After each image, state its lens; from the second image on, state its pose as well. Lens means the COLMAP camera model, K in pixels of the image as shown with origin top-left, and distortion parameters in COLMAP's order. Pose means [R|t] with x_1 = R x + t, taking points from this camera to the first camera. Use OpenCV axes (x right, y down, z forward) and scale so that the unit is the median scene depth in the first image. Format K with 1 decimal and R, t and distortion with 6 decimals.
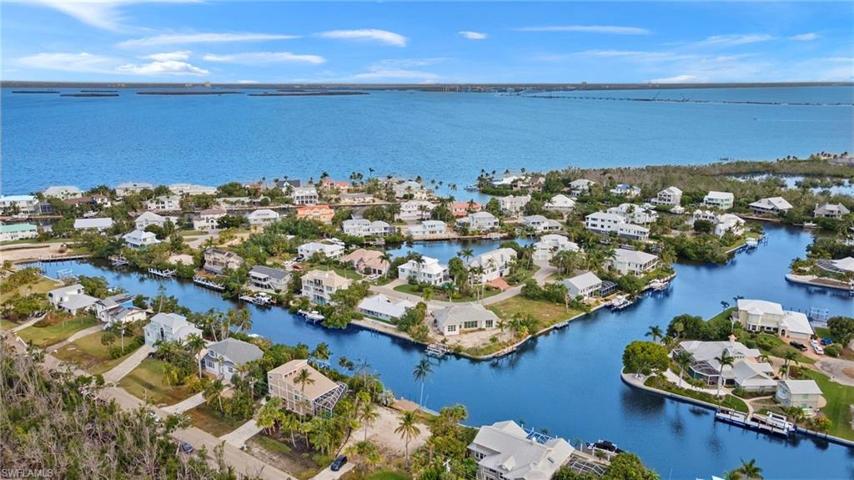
lens RADIAL K [[619.4, 0, 434.1], [0, 619.4, 241.1], [0, 0, 1]] dist [0.041388, -0.000058]
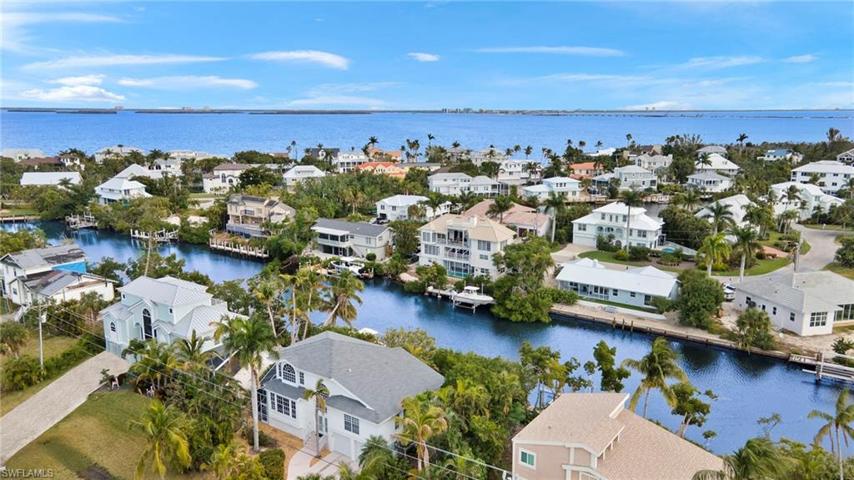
lens RADIAL K [[619.4, 0, 434.1], [0, 619.4, 241.1], [0, 0, 1]] dist [0.041388, -0.000058]
pose [[0.999989, -0.000673, 0.004573, -0.201287], [0.000849, 0.999260, -0.038444, 0.087146], [-0.004544, 0.038448, 0.999250, 0.474039]]
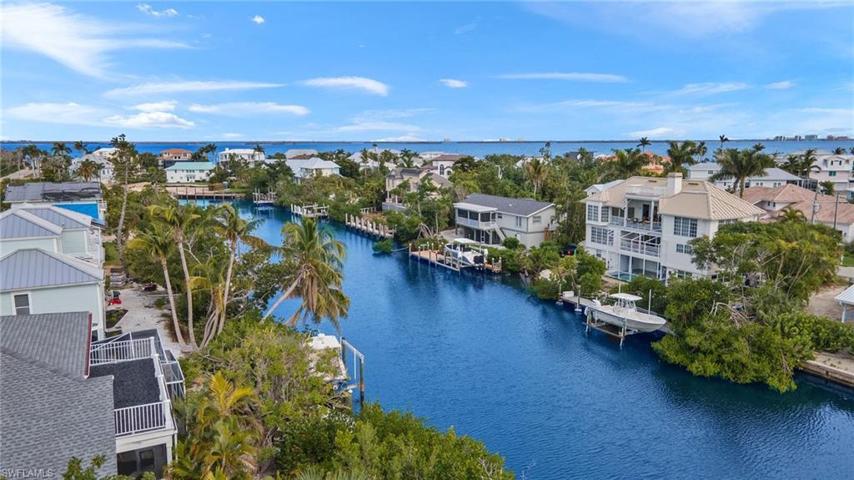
lens RADIAL K [[619.4, 0, 434.1], [0, 619.4, 241.1], [0, 0, 1]] dist [0.041388, -0.000058]
pose [[0.888751, 0.064920, -0.453769, -0.136145], [-0.103488, 0.992780, -0.060654, 0.104022], [0.446555, 0.100866, 0.889052, 0.679564]]
